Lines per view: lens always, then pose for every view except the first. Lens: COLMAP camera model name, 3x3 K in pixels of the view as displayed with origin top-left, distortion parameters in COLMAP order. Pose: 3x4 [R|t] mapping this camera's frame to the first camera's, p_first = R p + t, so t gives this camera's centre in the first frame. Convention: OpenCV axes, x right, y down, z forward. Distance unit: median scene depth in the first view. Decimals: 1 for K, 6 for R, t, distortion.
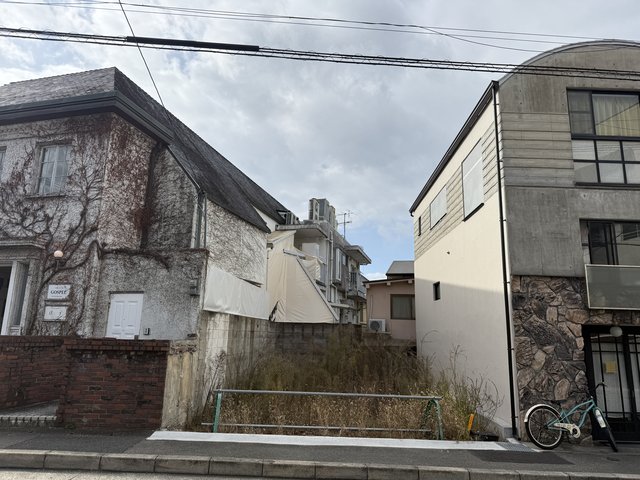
lens RADIAL K [[446.9, 0, 318.5], [0, 446.9, 234.2], [0, 0, 1]] dist [-0.006557, 0.000151]
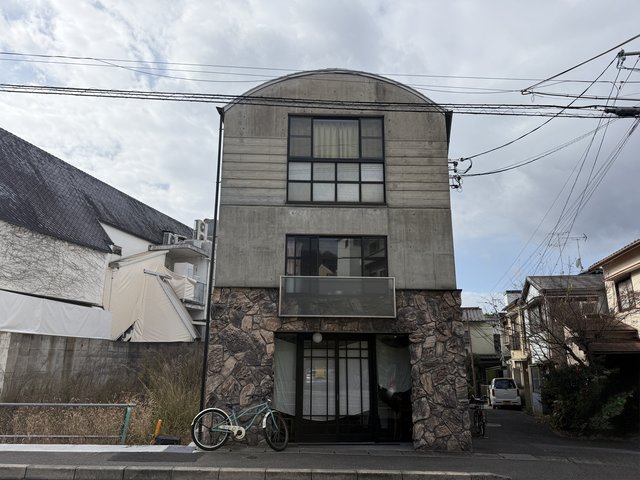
lens RADIAL K [[449.3, 0, 320.0], [0, 449.3, 240.0], [0, 0, 1]] dist [0.145382, -0.192821]
pose [[0.999366, -0.013649, 0.032892, 0.628517], [0.014703, 0.999379, -0.032013, 0.015981], [-0.032435, 0.032477, 0.998946, -0.102447]]
